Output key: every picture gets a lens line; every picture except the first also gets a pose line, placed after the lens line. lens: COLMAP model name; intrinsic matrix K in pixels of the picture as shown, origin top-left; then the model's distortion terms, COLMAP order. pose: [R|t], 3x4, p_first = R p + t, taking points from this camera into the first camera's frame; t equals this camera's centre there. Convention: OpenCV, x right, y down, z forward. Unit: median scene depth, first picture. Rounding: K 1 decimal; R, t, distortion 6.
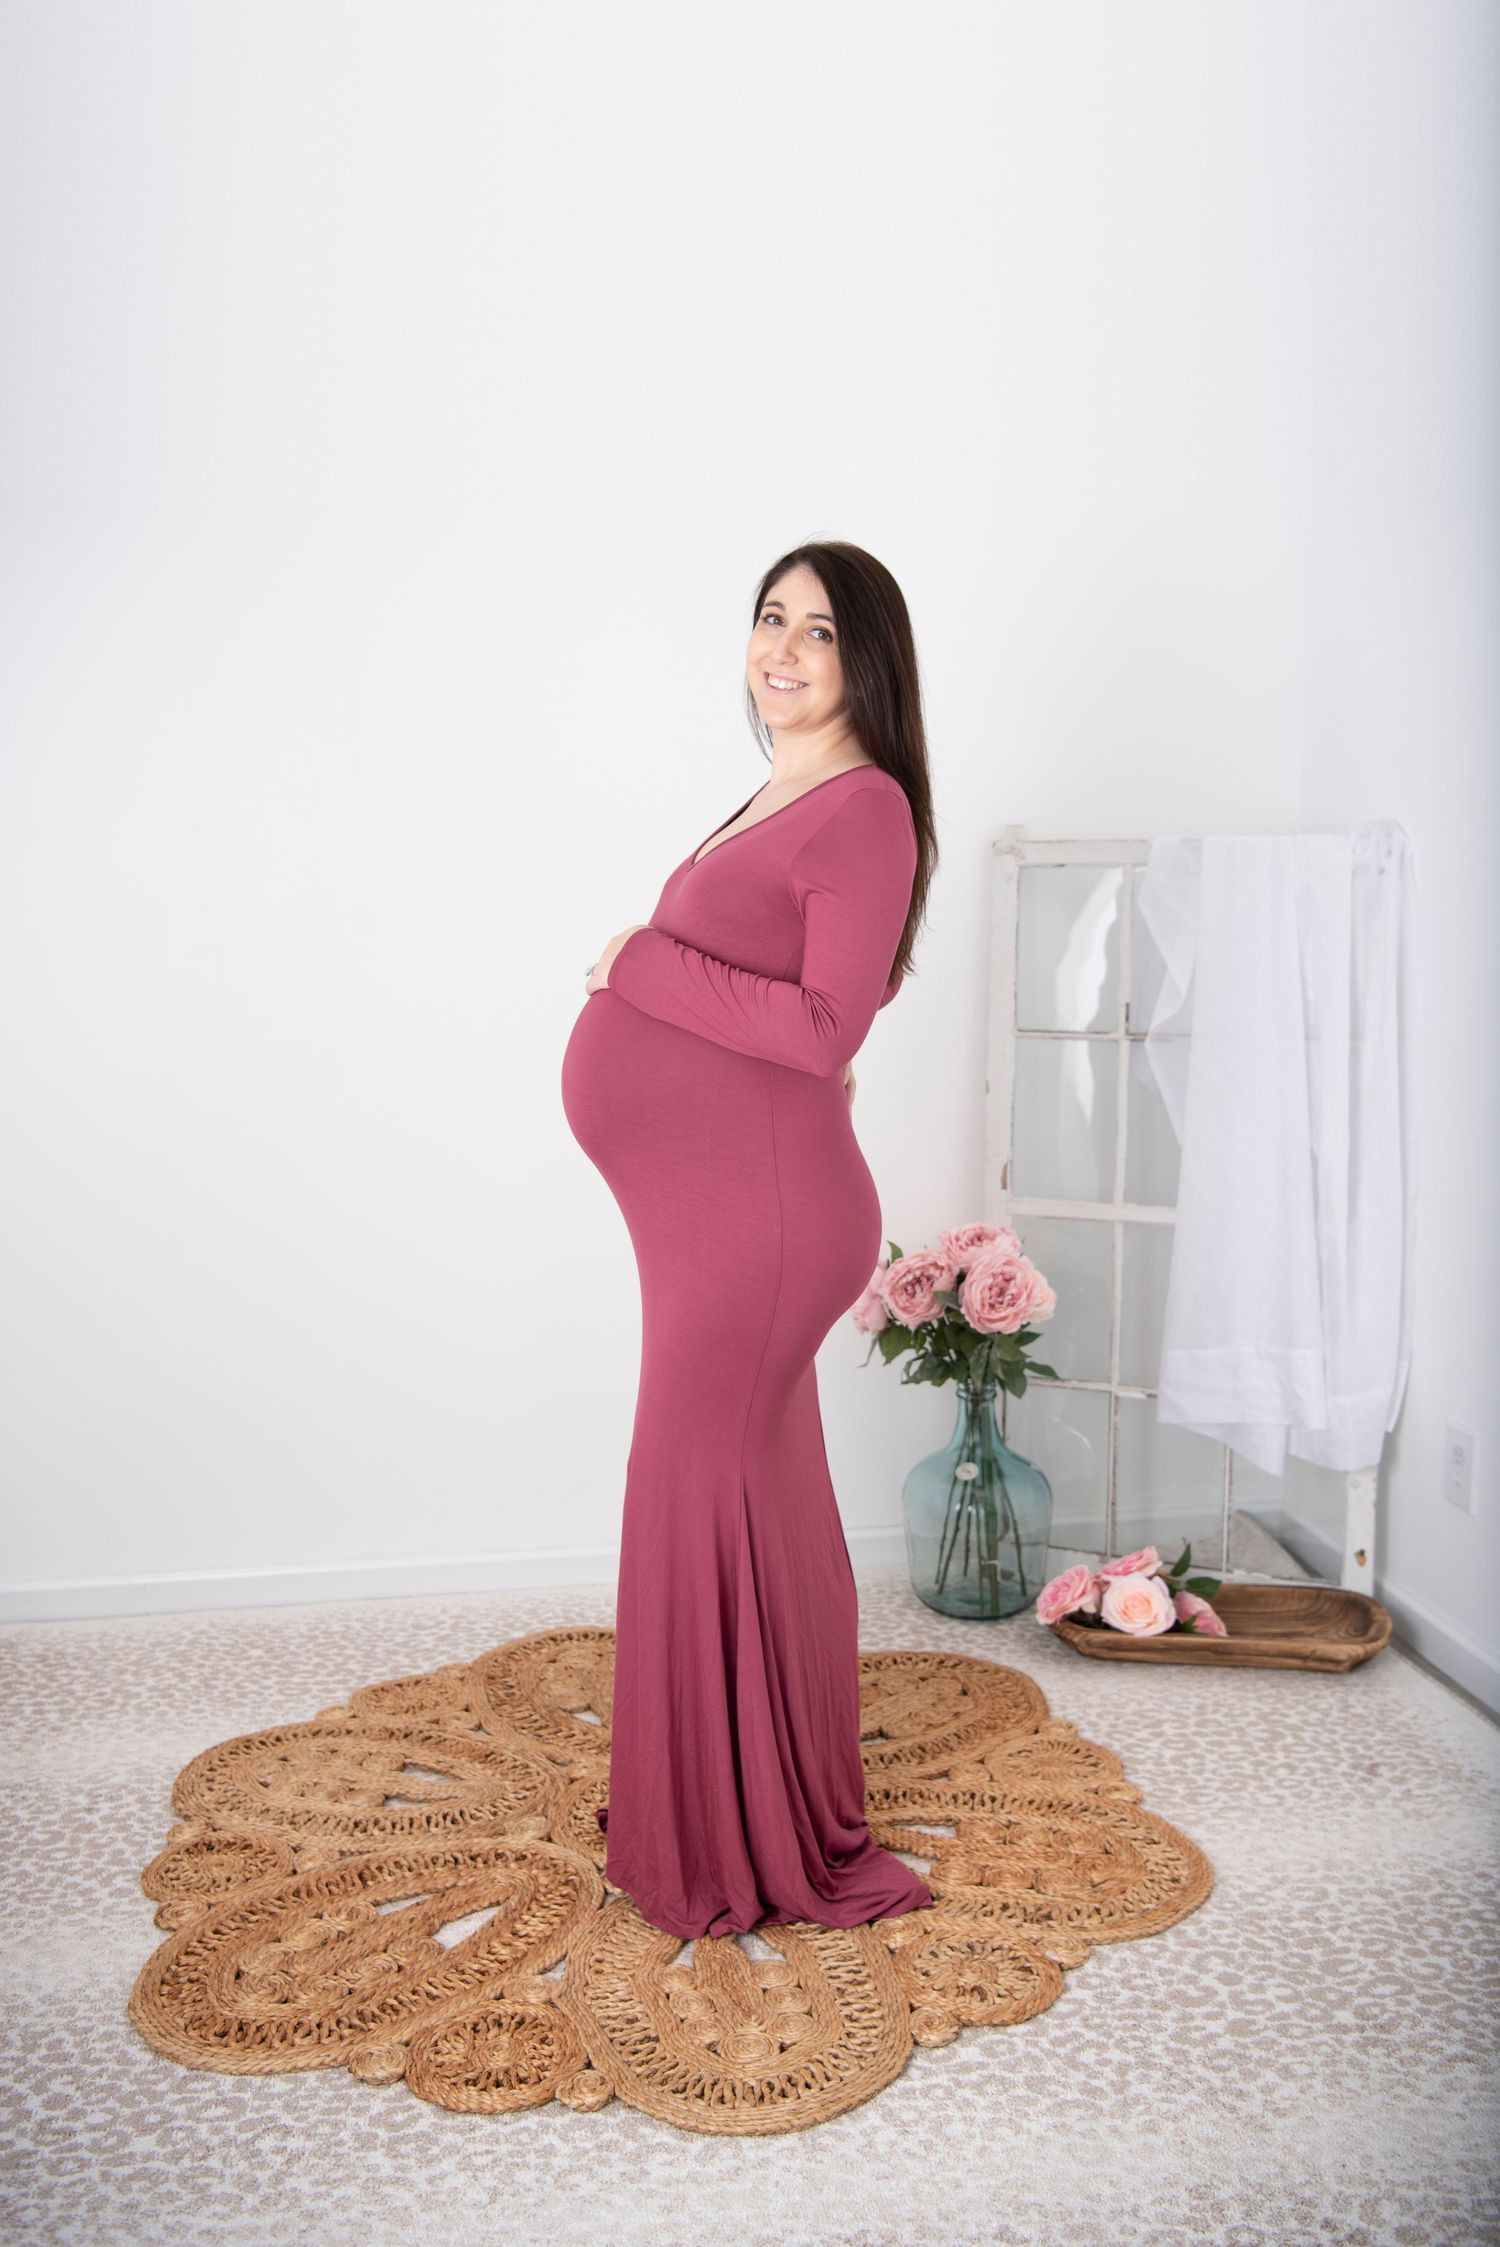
lens RADIAL K [[2227.1, 0, 750.0], [0, 2227.1, 1123.5], [0, 0, 1]] dist [-0.009585, -0.008467]
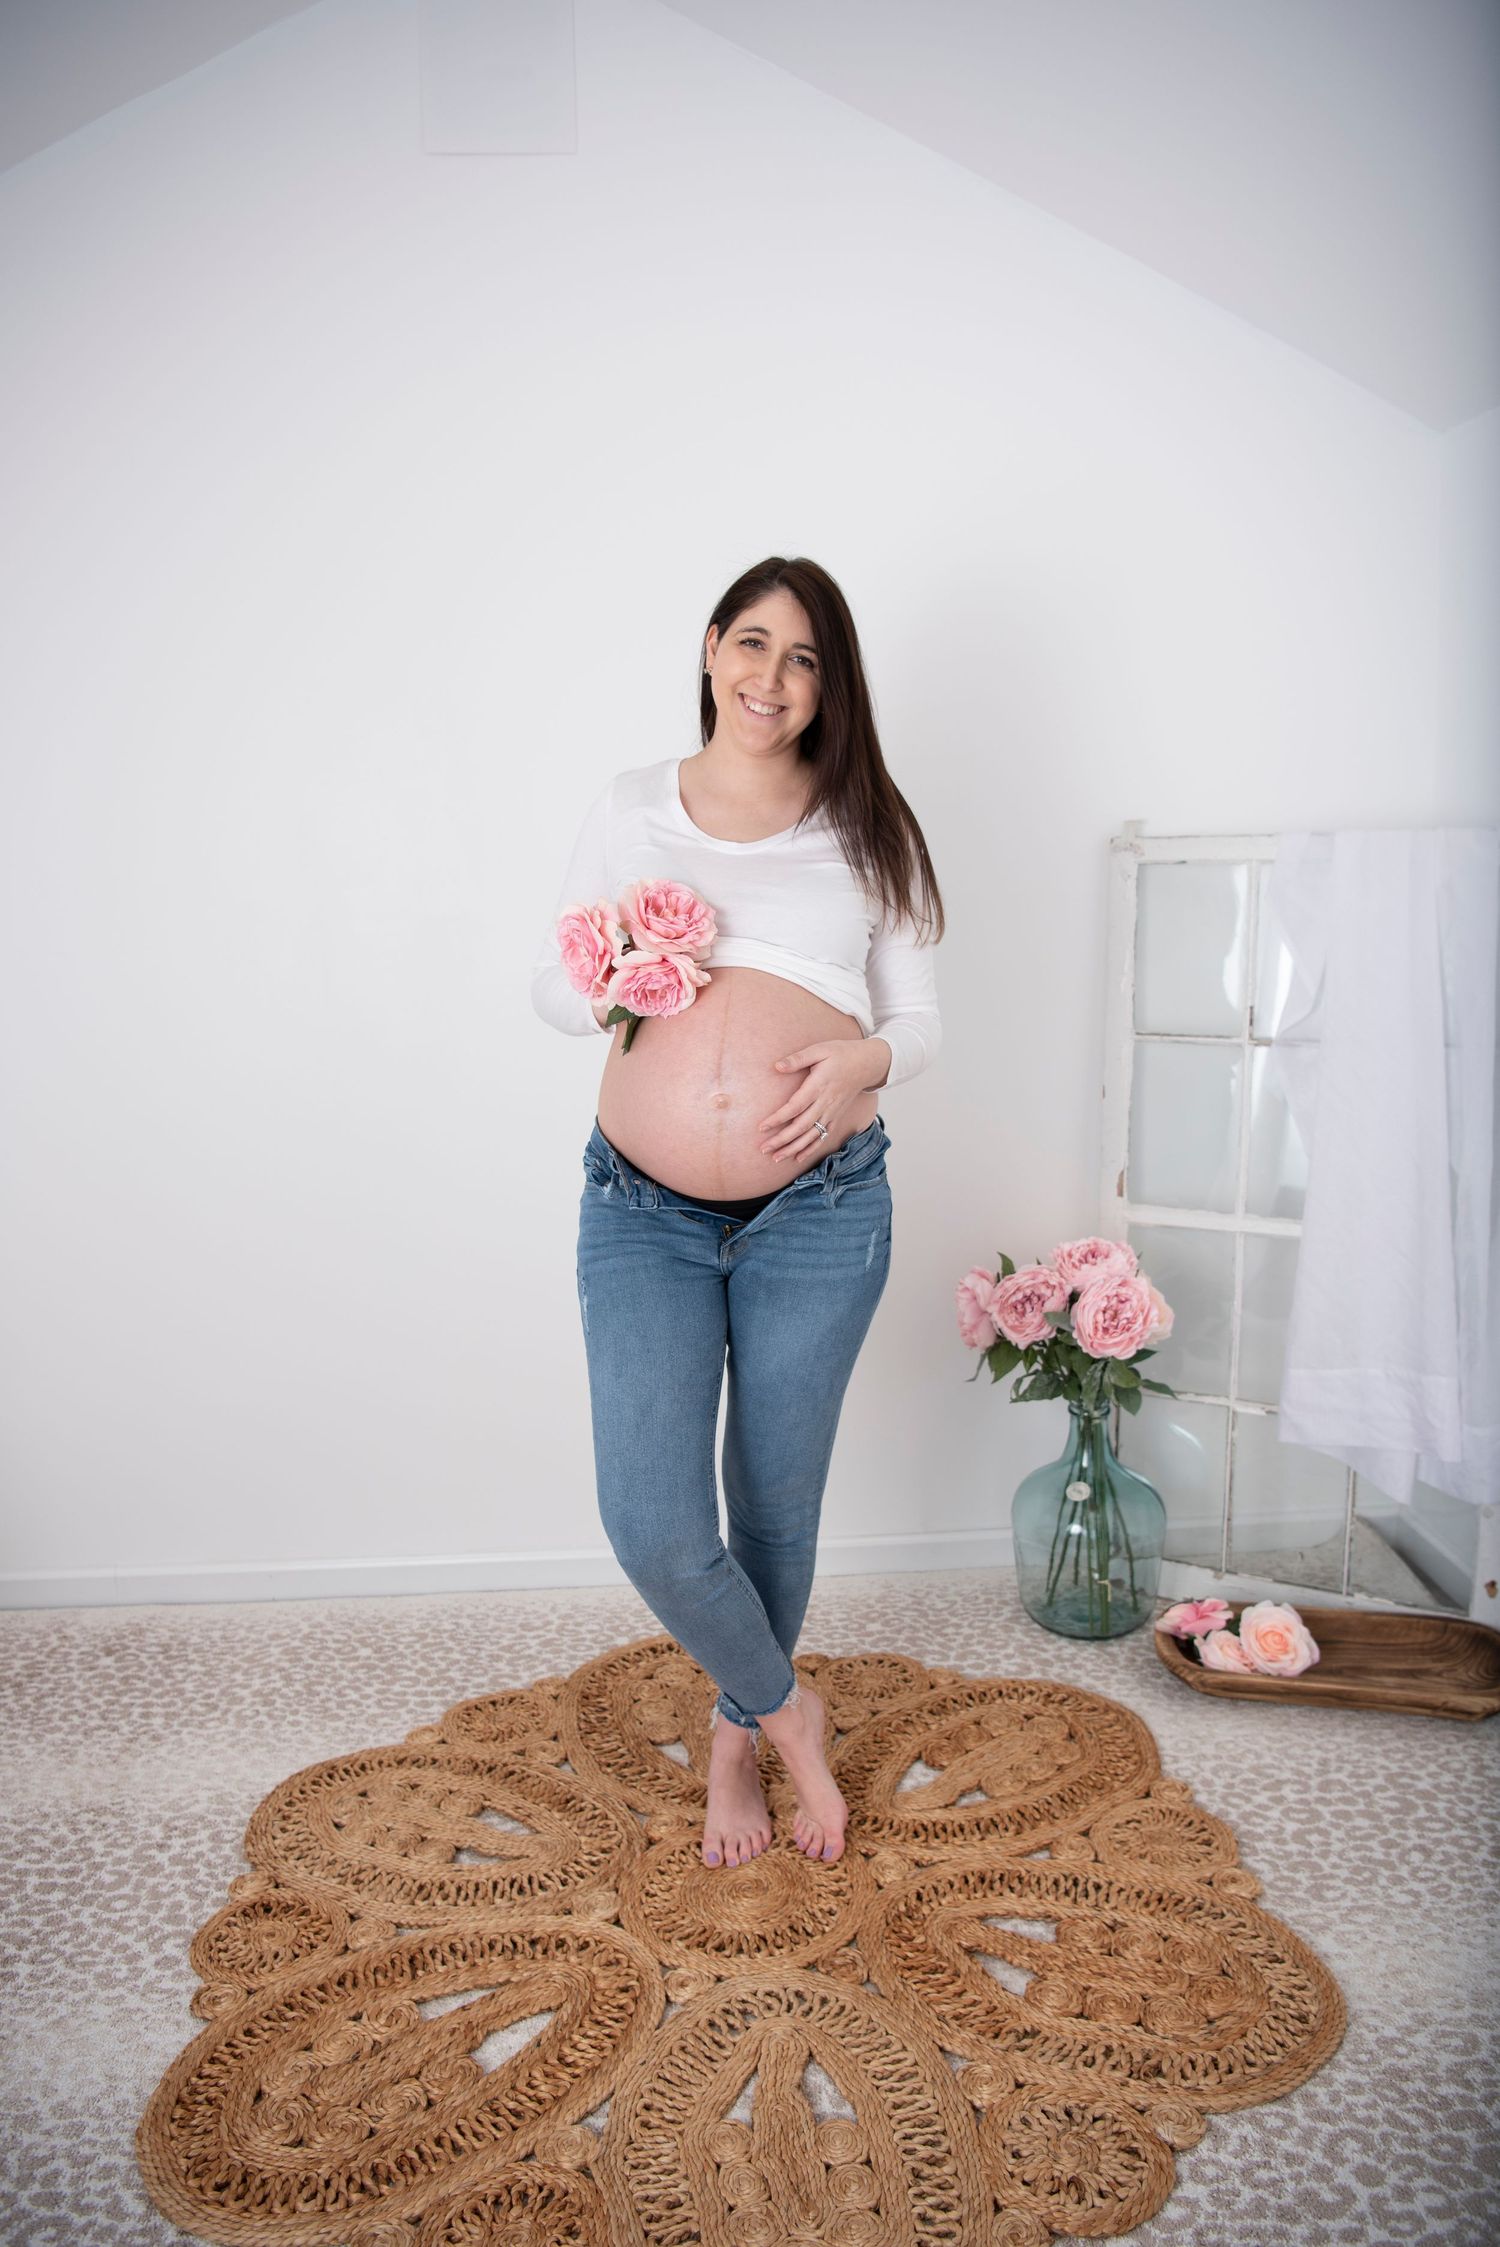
lens RADIAL K [[1702.1, 0, 750.0], [0, 1702.1, 1123.5], [0, 0, 1]] dist [-0.057694, 0.003125]
pose [[0.994939, 0.004246, -0.100388, 0.031885], [-0.000172, 0.999177, 0.040556, -0.037854], [0.100478, -0.040334, 0.994121, 0.286697]]
